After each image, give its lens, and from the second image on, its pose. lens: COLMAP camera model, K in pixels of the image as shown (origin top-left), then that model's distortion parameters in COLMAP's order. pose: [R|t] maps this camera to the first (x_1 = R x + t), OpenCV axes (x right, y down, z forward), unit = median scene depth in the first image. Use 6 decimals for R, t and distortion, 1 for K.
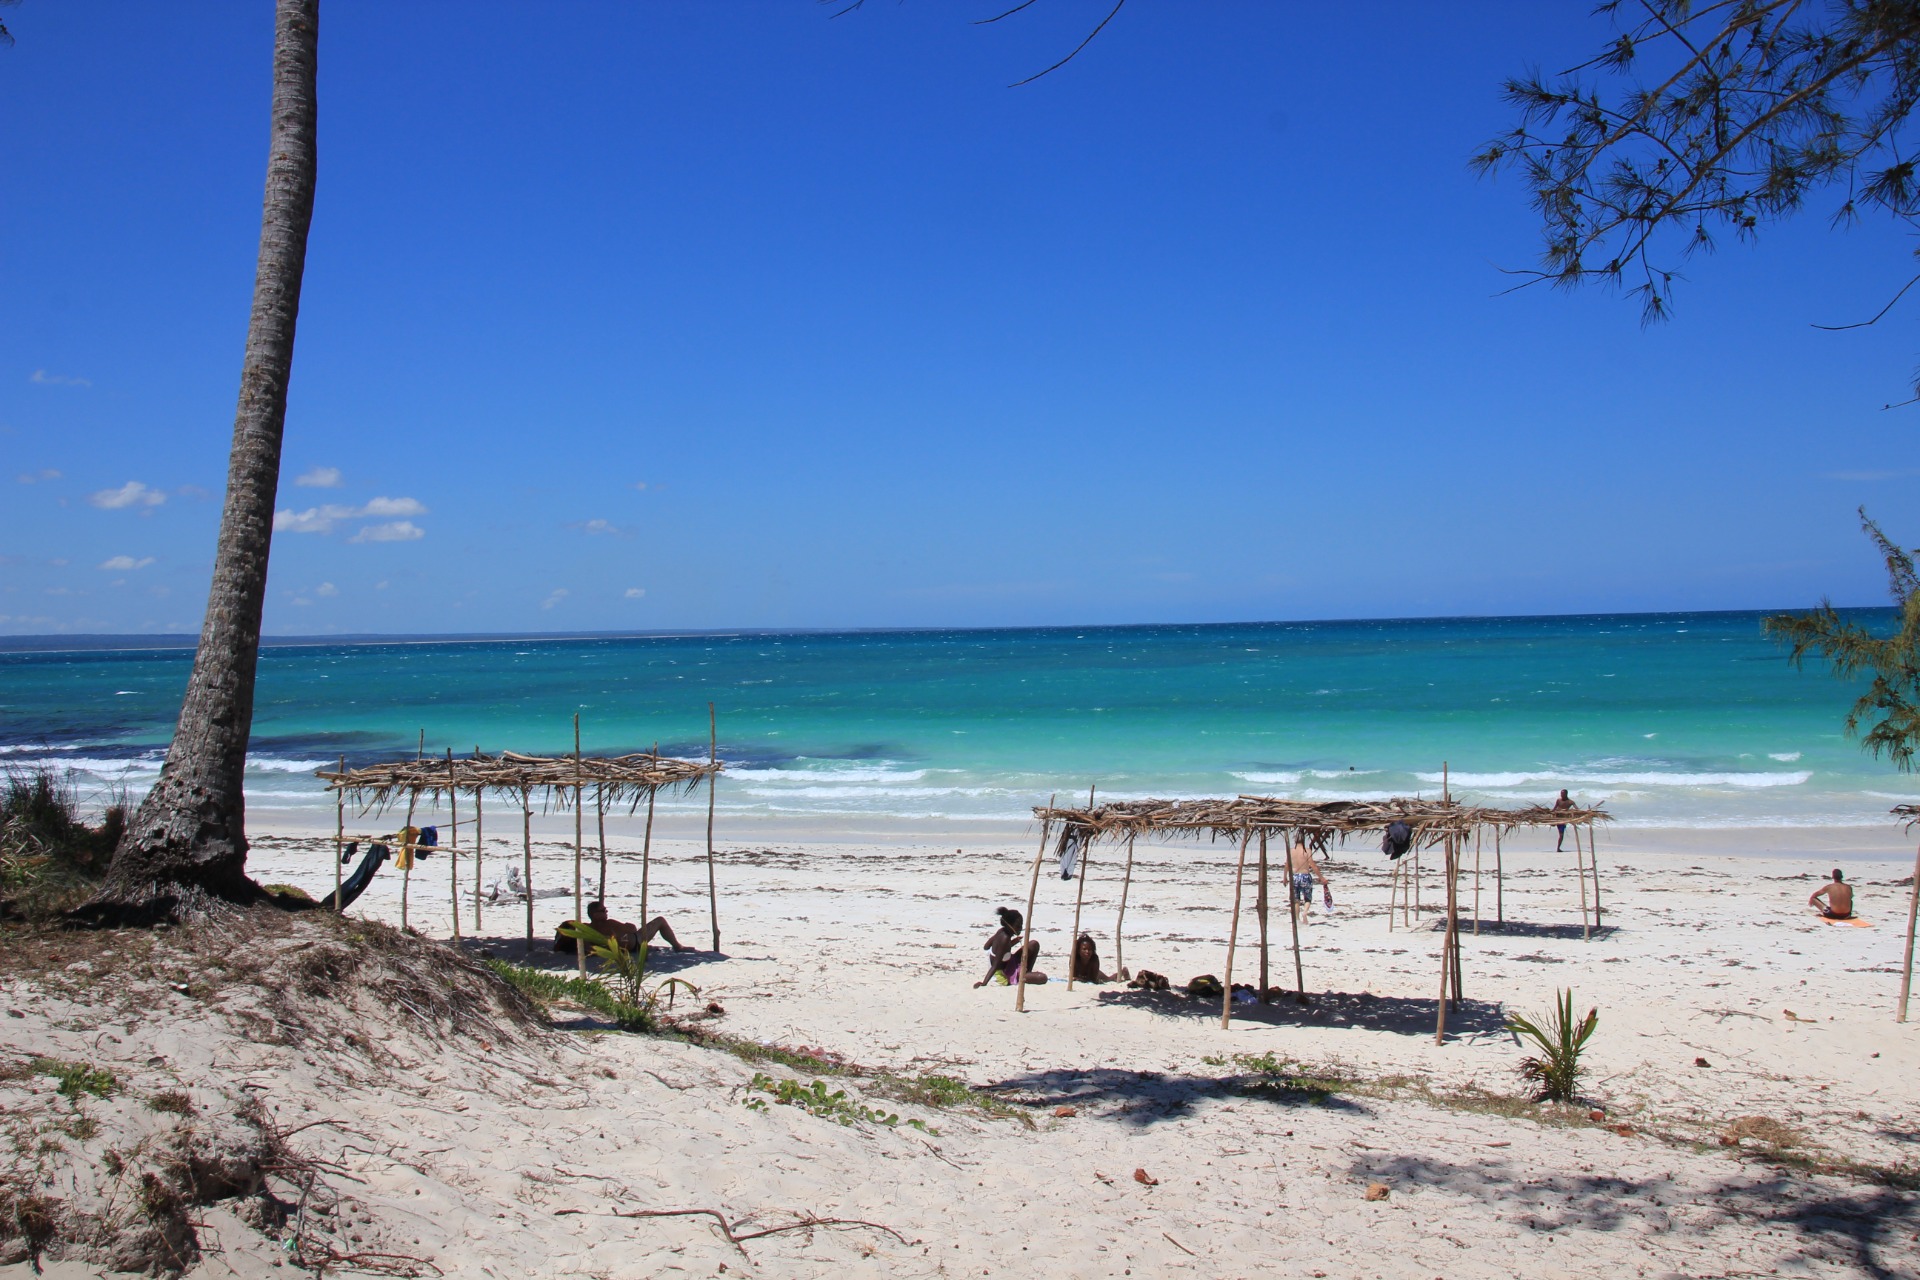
lens RADIAL K [[1595.6, 0, 1011.3], [0, 1595.6, 645.7], [0, 0, 1]] dist [-0.134795, 0.153419]
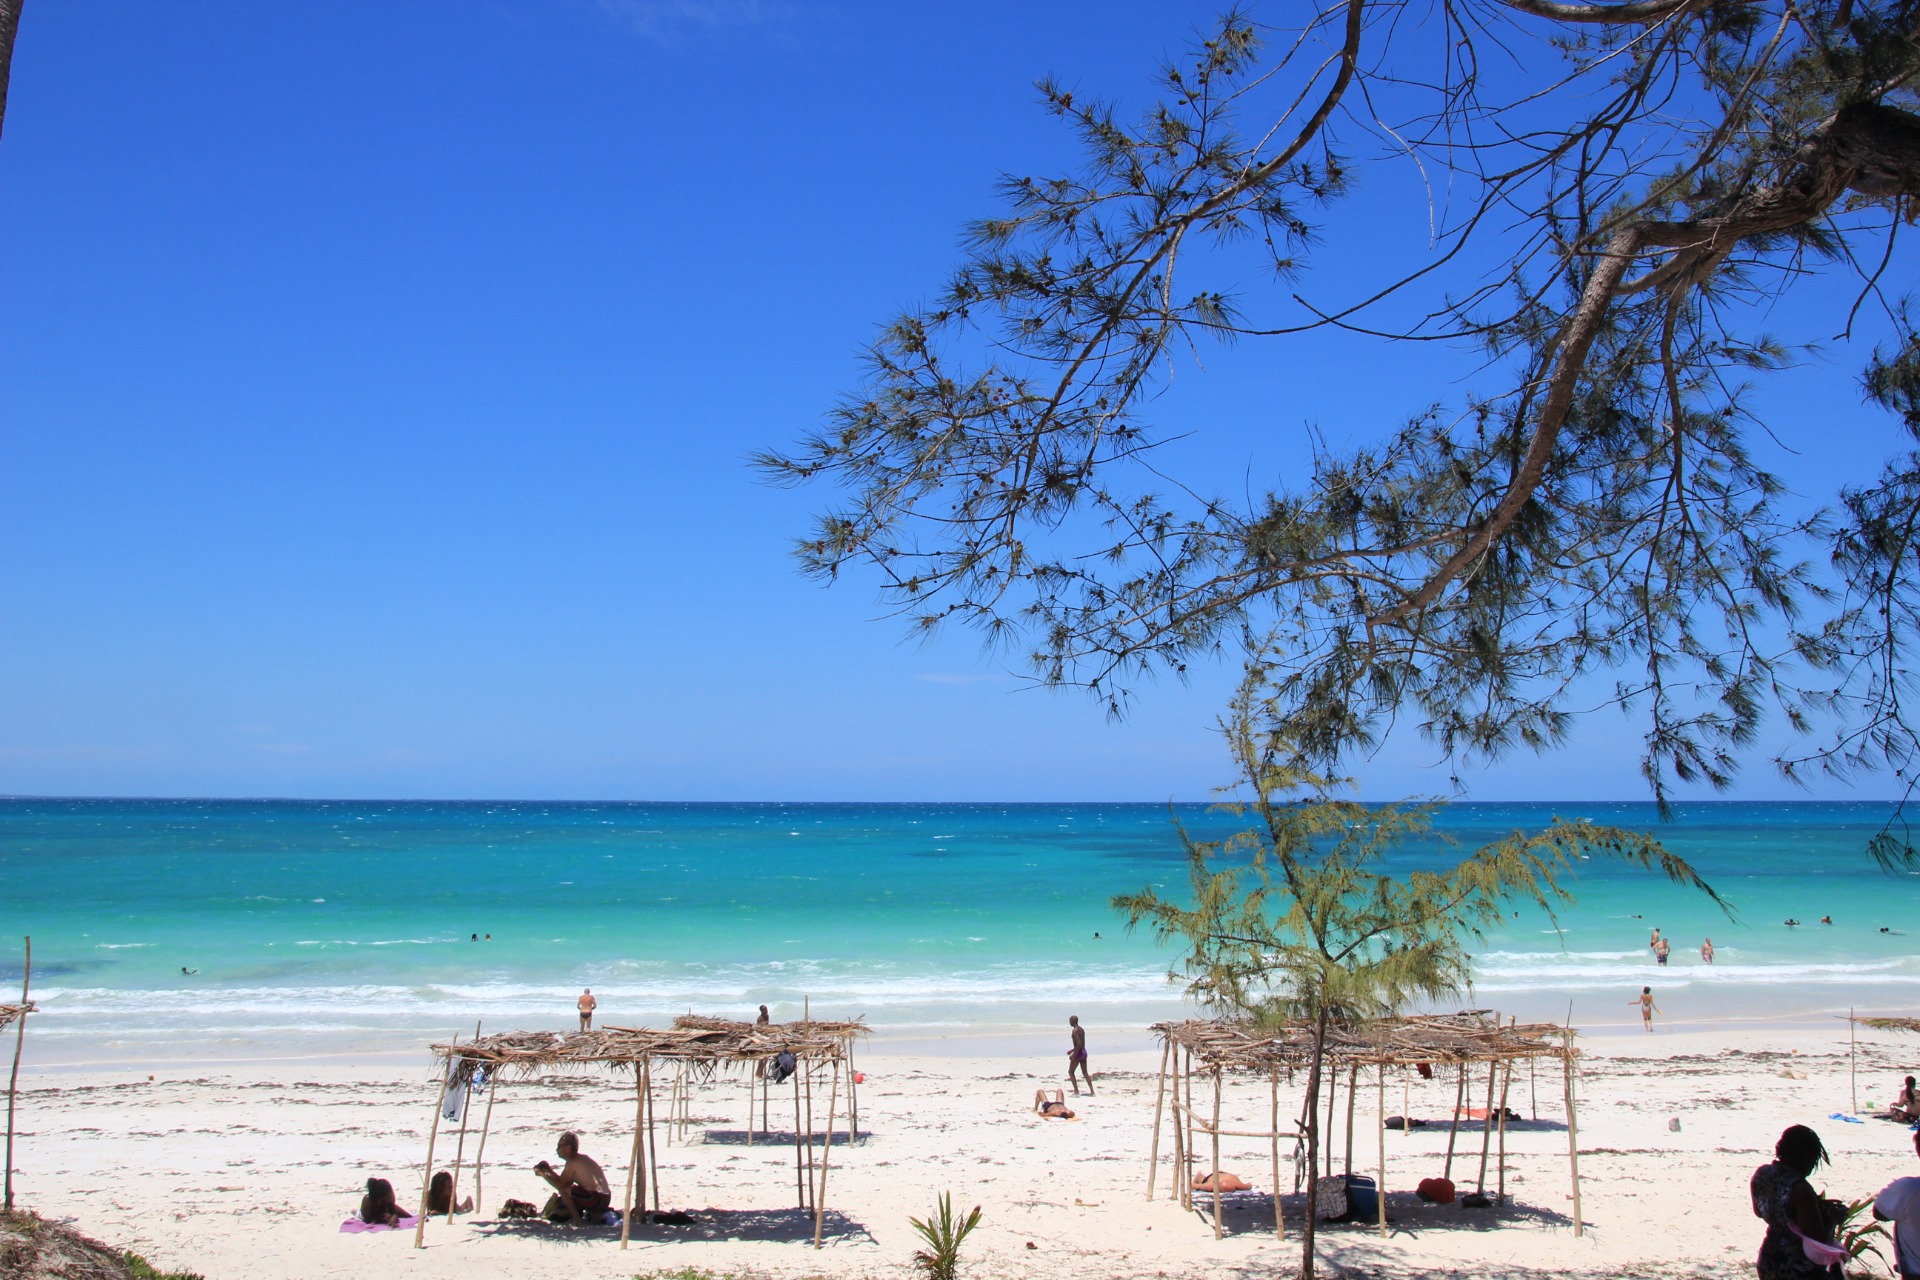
lens RADIAL K [[1595.6, 0, 1011.3], [0, 1595.6, 645.7], [0, 0, 1]] dist [-0.134795, 0.153419]
pose [[0.887230, 0.075207, 0.455155, -0.136698], [-0.016122, 0.991074, -0.132334, -0.029246], [-0.461045, 0.110073, 0.880523, -0.106306]]
